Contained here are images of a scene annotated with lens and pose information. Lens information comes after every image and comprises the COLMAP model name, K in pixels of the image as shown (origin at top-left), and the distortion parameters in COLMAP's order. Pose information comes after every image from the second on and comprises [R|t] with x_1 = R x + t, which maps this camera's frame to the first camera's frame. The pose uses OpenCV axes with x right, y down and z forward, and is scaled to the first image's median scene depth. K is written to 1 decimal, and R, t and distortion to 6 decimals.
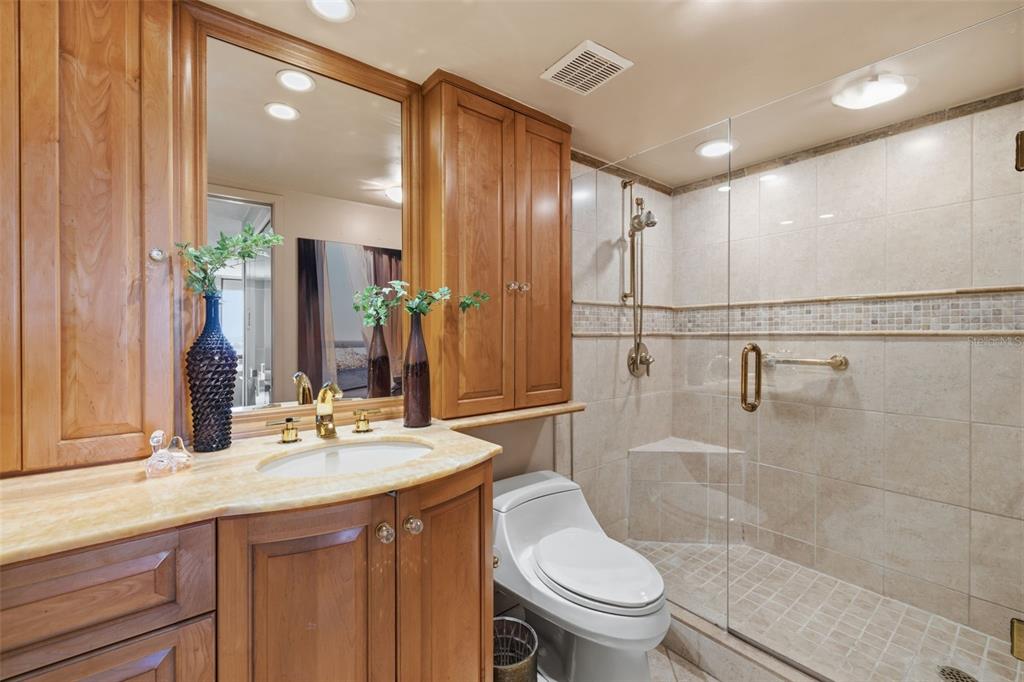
lens RADIAL K [[431.2, 0, 512.1], [0, 431.2, 338.3], [0, 0, 1]] dist [0.001734, -0.000465]
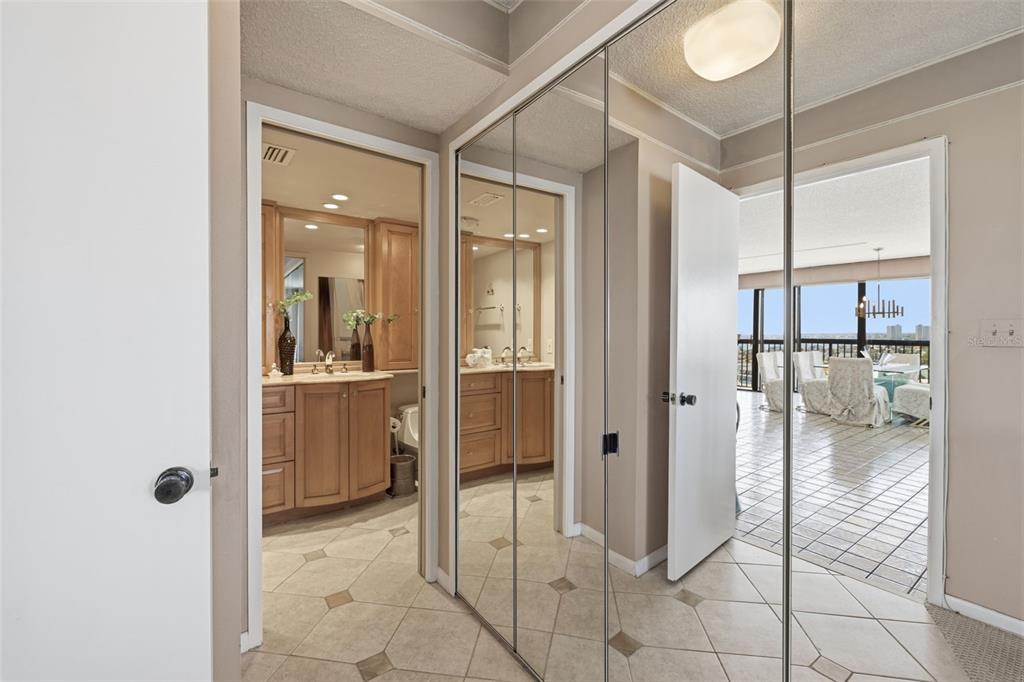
lens RADIAL K [[431.2, 0, 512.1], [0, 431.2, 338.3], [0, 0, 1]] dist [0.001734, -0.000465]
pose [[0.999133, 0.002104, -0.041568, 0.792498], [-0.002009, 0.999995, 0.002330, 0.016209], [0.041572, -0.002244, 0.999133, -1.576492]]
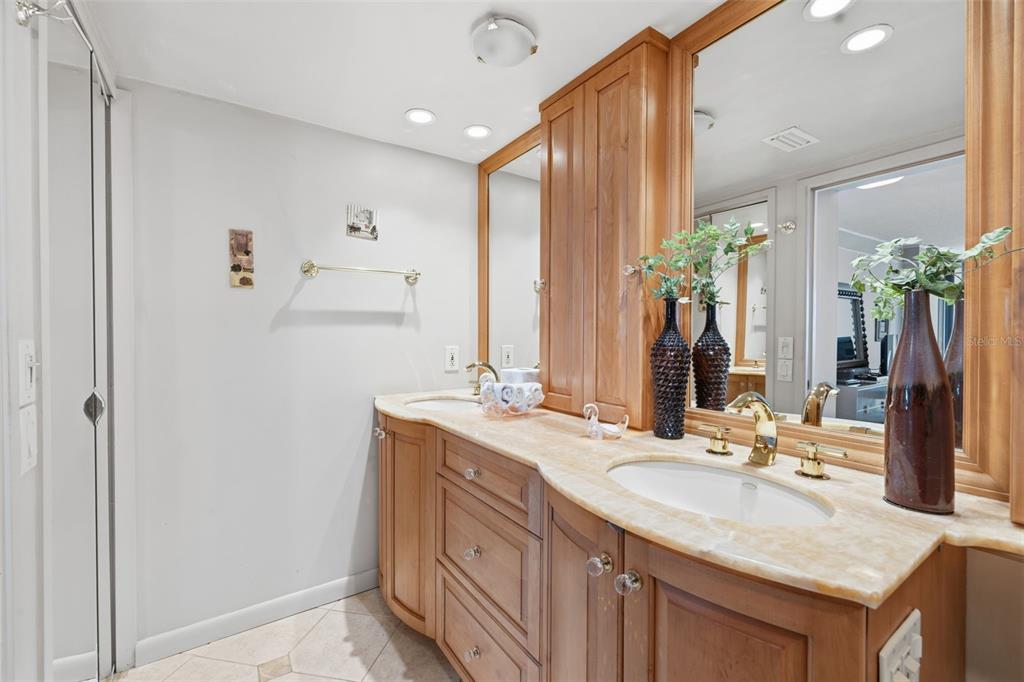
lens RADIAL K [[431.2, 0, 512.1], [0, 431.2, 338.3], [0, 0, 1]] dist [0.001734, -0.000465]
pose [[-0.082166, 0.008974, -0.996578, 0.415712], [-0.008813, 0.999914, 0.009731, -0.002214], [0.996580, 0.009582, -0.082080, 0.656226]]
